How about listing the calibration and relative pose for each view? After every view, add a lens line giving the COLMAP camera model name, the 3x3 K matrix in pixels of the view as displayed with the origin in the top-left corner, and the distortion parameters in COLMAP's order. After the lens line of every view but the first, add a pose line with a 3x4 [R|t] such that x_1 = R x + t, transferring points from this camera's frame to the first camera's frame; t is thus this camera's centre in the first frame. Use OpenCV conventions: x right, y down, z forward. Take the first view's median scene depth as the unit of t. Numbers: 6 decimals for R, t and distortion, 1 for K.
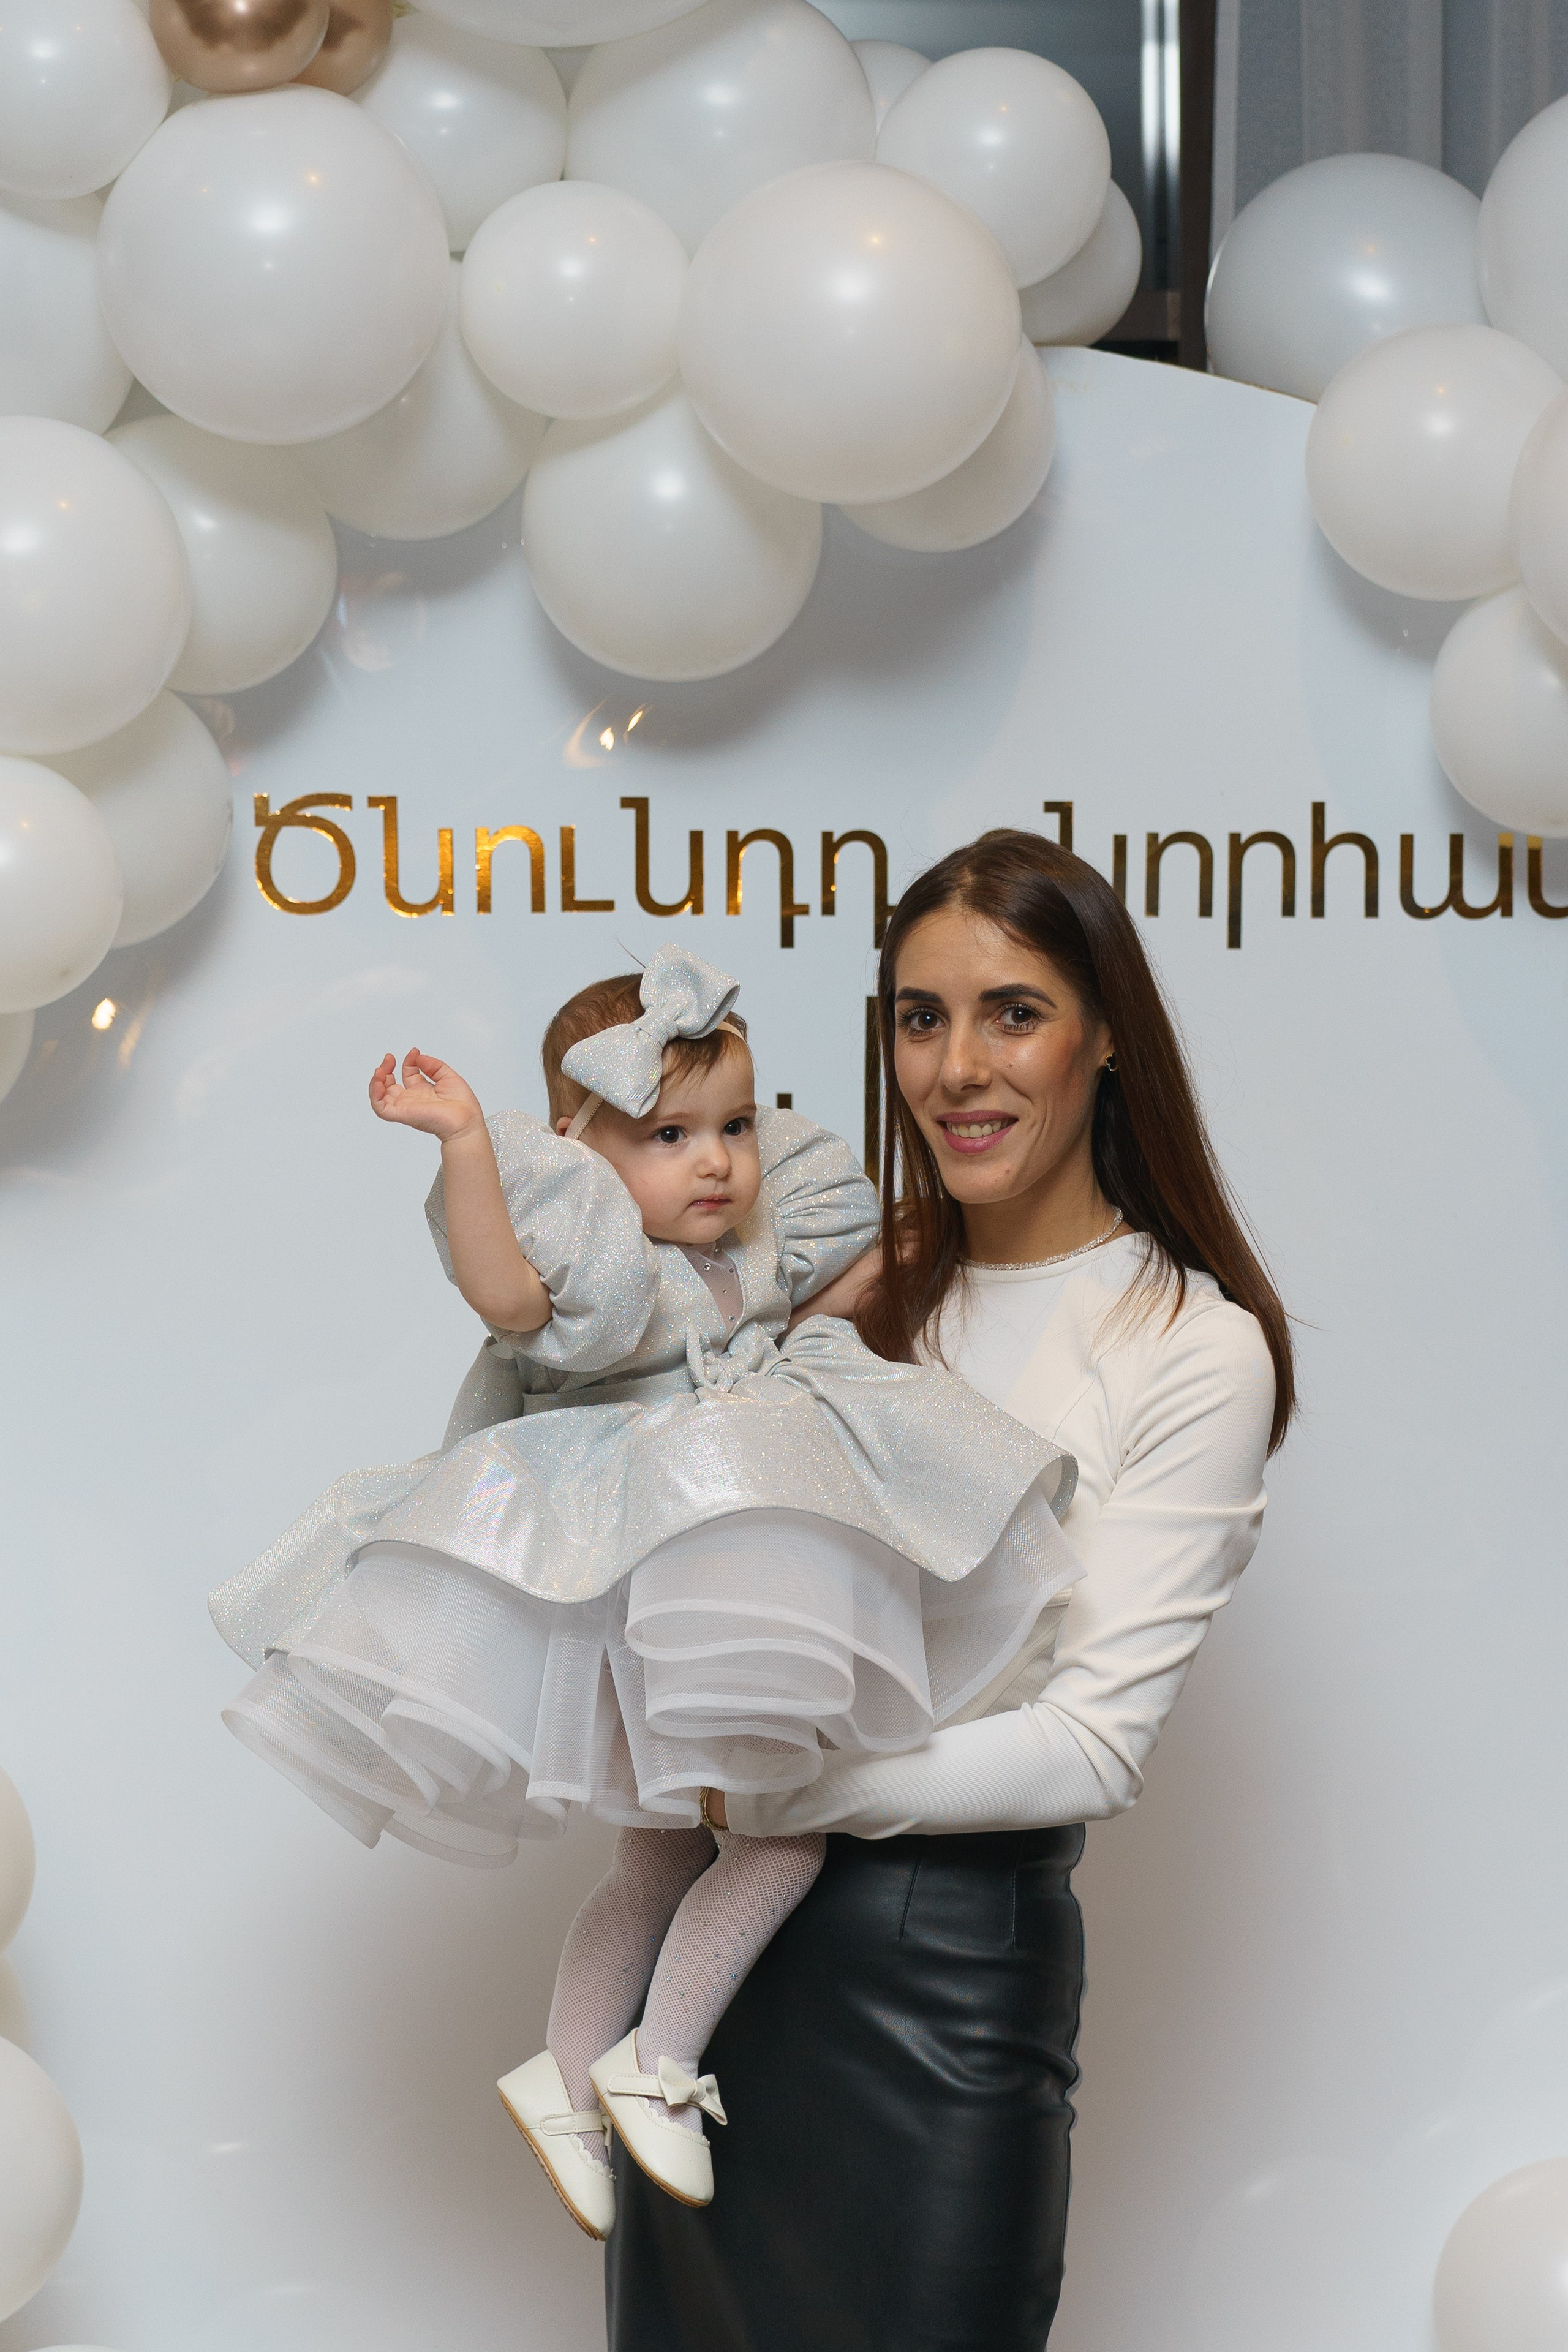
lens RADIAL K [[4458.0, 0, 777.2], [0, 4458.0, 1179.9], [0, 0, 1]] dist [0.051465, 0.000000]
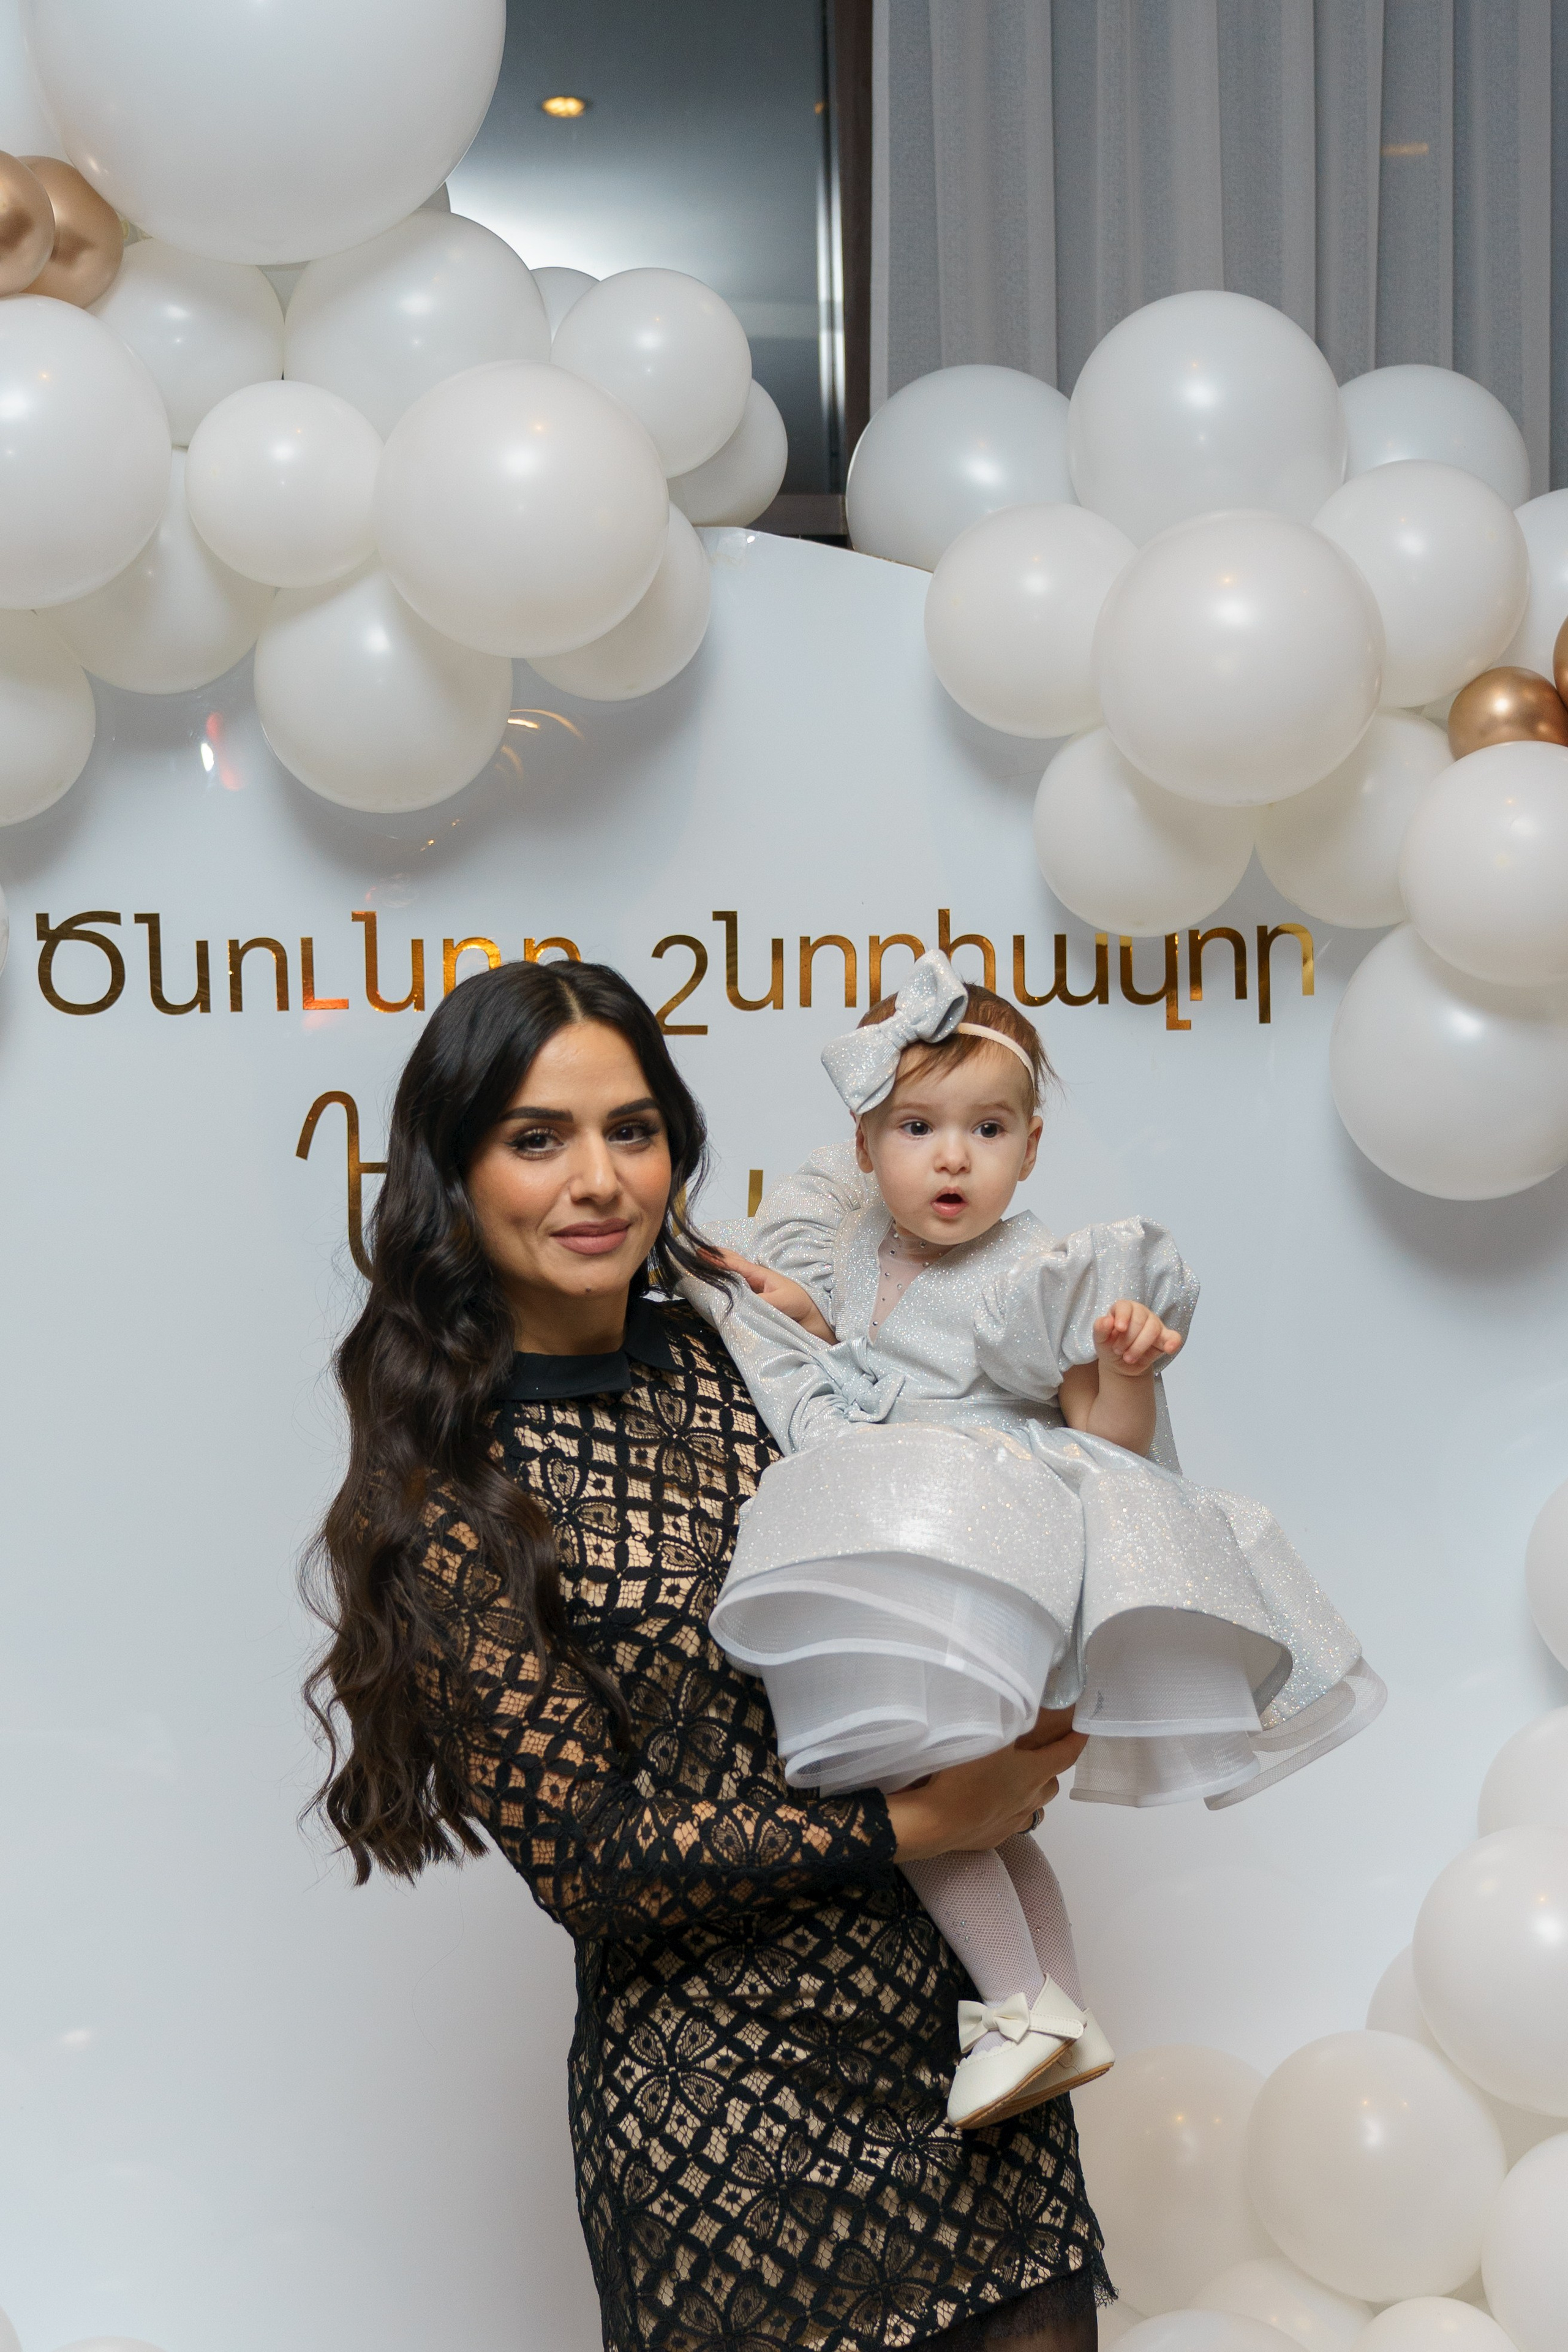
lens RADIAL K [[3129.5, 0, 786.0], [0, 3129.5, 1189.8], [0, 0, 1]] dist [0.040345, 0.000000]
pose [[0.999238, -0.014944, 0.036049, 0.048679], [0.014686, 0.999865, 0.007403, -0.016920], [-0.036154, -0.006868, 0.999323, 0.169210]]
